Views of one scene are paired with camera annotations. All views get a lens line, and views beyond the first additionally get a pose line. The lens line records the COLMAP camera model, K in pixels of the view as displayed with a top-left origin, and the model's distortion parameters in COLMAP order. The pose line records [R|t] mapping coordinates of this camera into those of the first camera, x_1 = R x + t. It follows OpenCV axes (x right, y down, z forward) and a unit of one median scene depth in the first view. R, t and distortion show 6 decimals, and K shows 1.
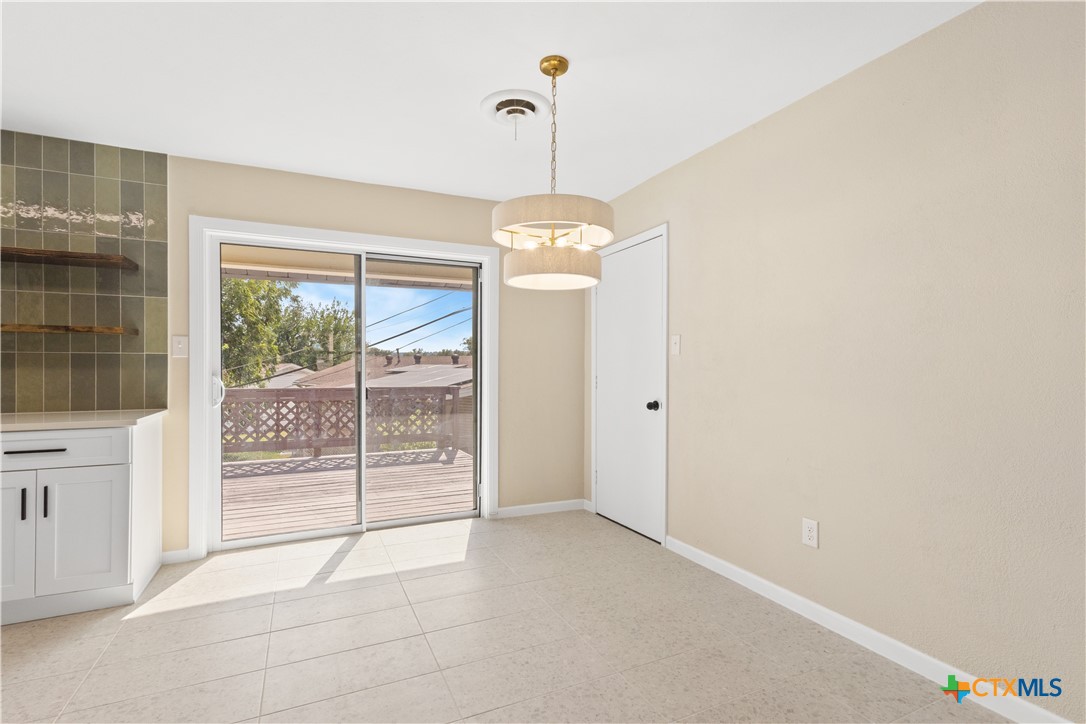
lens RADIAL K [[513.2, 0, 541.6], [0, 513.2, 364.2], [0, 0, 1]] dist [0.000434, 0.000660]
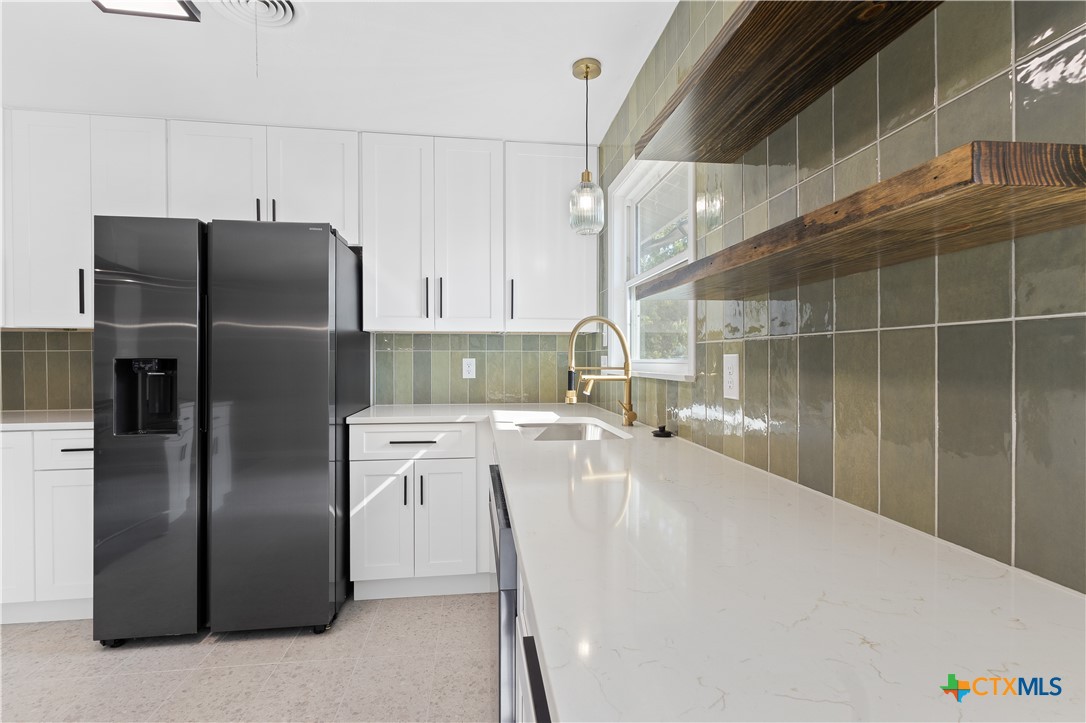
lens RADIAL K [[499.9, 0, 545.2], [0, 499.9, 361.2], [0, 0, 1]] dist [0.004067, -0.000027]
pose [[-0.308339, 0.002876, -0.951272, -0.598267], [0.000188, 0.999996, 0.002962, -0.003605], [0.951277, 0.000734, -0.308338, 0.883536]]
